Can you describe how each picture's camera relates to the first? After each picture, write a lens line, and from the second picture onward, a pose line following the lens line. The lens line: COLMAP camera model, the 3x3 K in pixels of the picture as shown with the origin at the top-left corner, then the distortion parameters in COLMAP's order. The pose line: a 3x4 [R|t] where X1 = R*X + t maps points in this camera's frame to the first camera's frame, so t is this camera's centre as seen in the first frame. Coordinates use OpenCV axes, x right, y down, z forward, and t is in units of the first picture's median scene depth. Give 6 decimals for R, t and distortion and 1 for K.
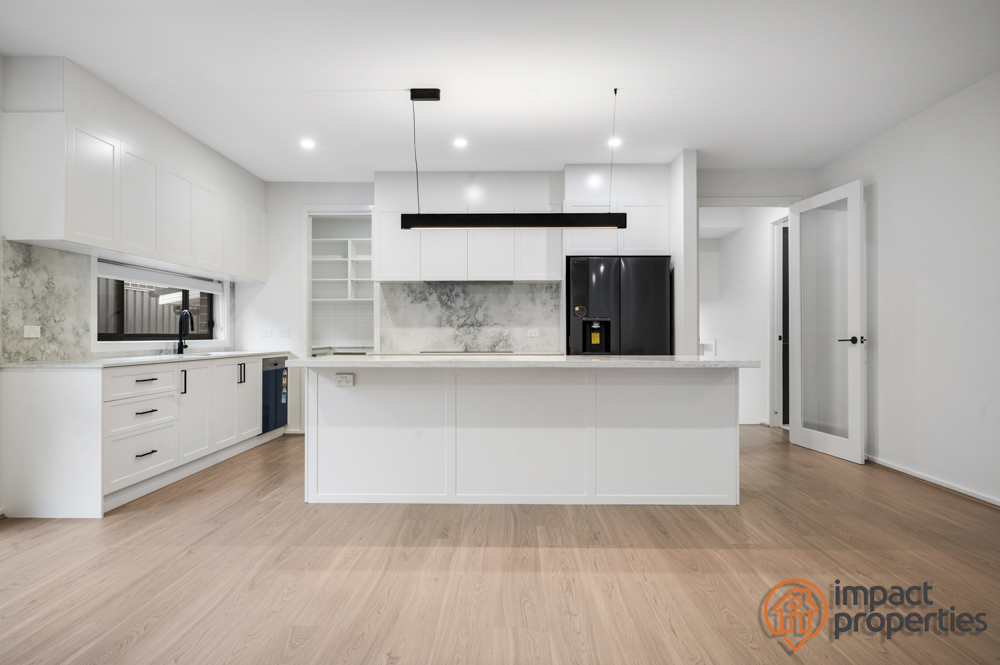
lens RADIAL K [[597.2, 0, 487.2], [0, 597.2, 329.9], [0, 0, 1]] dist [-0.024244, 0.000113]
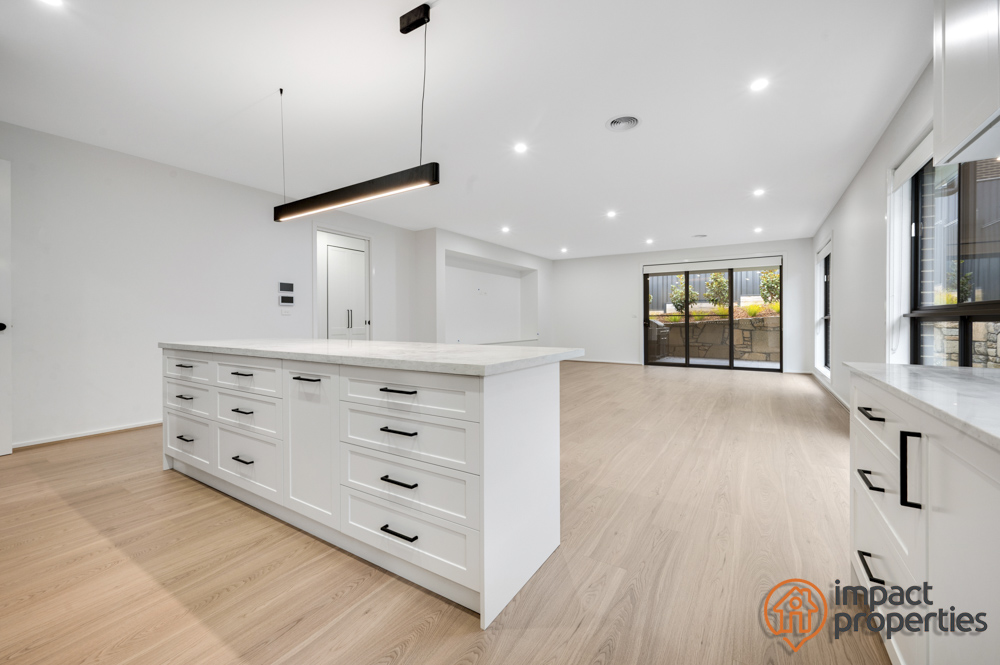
lens RADIAL K [[400.8, 0, 494.2], [0, 400.8, 319.6], [0, 0, 1]] dist [-0.002232, -0.000363]
pose [[-0.863557, 0.006142, 0.504214, -0.353494], [0.000527, 0.999936, -0.011279, 0.008096], [-0.504251, -0.009474, -0.863505, 1.065710]]
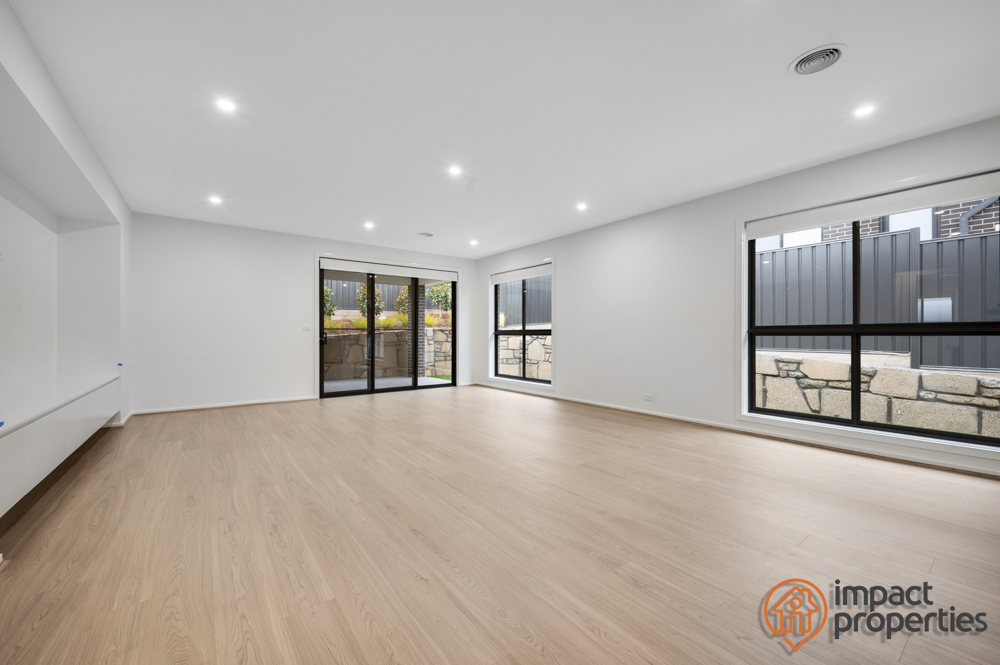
lens RADIAL K [[405.8, 0, 519.5], [0, 405.8, 334.9], [0, 0, 1]] dist [0.002031, 0.000112]
pose [[-0.762311, 0.003411, -0.647202, 0.347909], [0.008677, 0.999950, -0.004950, 0.002242], [0.647153, -0.009390, -0.762303, 0.535877]]
